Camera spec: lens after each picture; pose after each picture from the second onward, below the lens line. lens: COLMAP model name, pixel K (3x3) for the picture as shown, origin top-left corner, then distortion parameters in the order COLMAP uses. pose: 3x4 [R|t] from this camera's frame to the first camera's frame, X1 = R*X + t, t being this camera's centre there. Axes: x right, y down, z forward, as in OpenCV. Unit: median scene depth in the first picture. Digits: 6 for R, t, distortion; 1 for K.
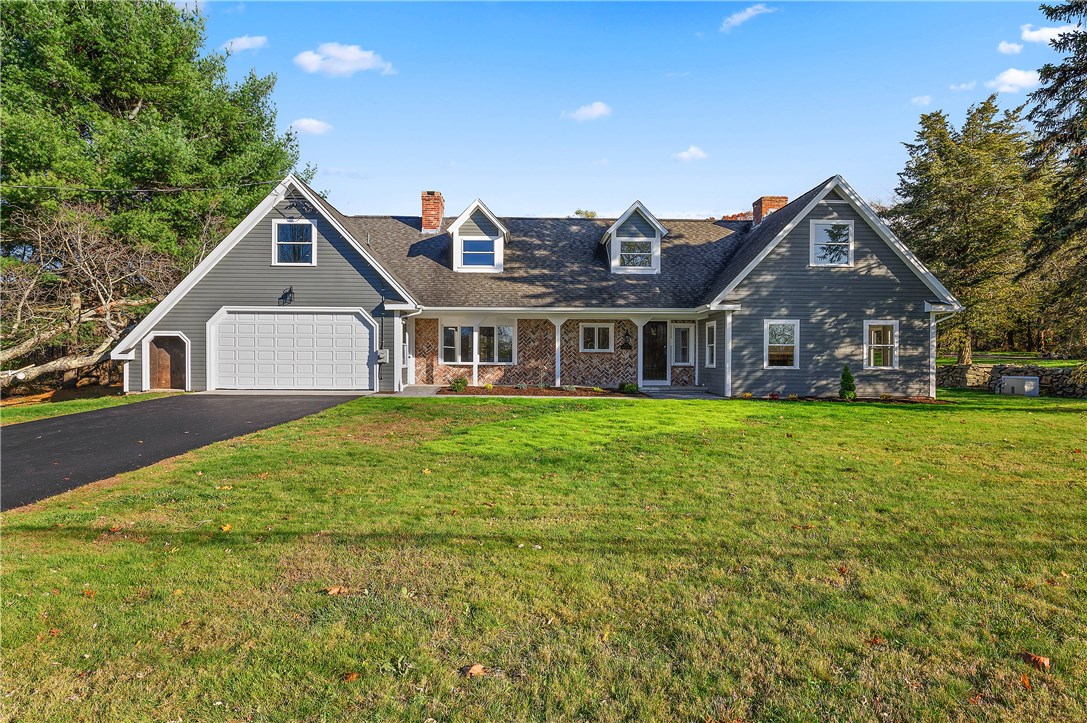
lens RADIAL K [[645.8, 0, 543.5], [0, 645.8, 361.5], [0, 0, 1]] dist [-0.001238, -0.000147]
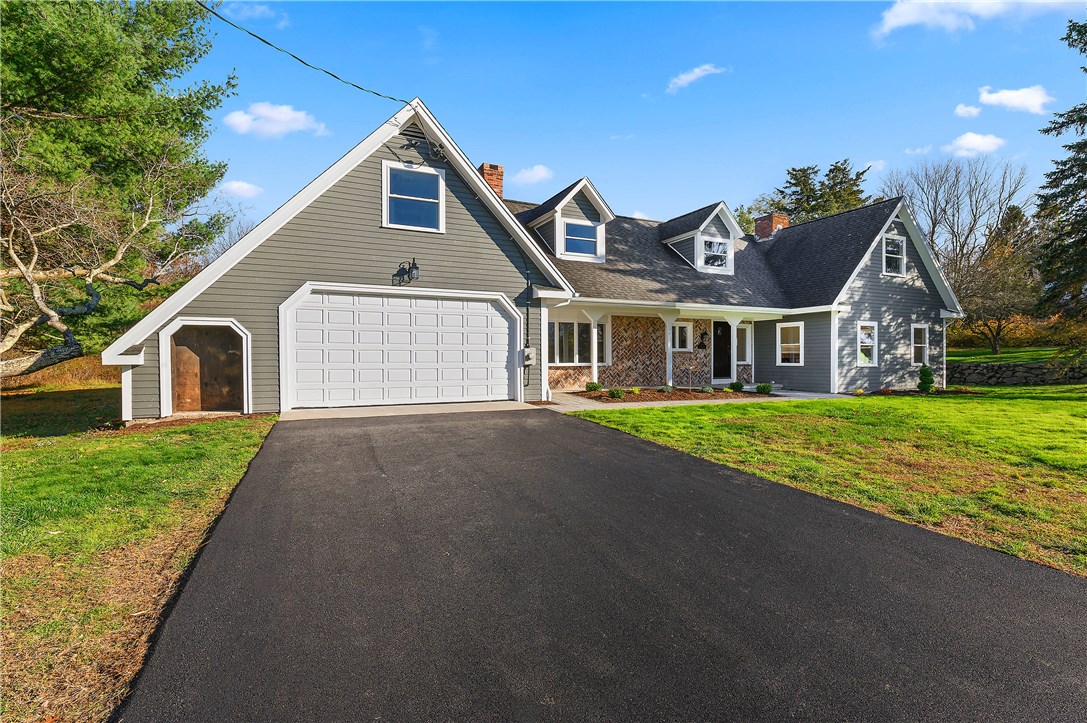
lens RADIAL K [[516.1, 0, 543.5], [0, 516.1, 361.5], [0, 0, 1]] dist [-0.003539, -0.000400]
pose [[0.911956, -0.008269, 0.410205, -0.490479], [0.005806, 0.999957, 0.007250, -0.007152], [-0.410247, -0.004230, 0.911964, 0.422510]]
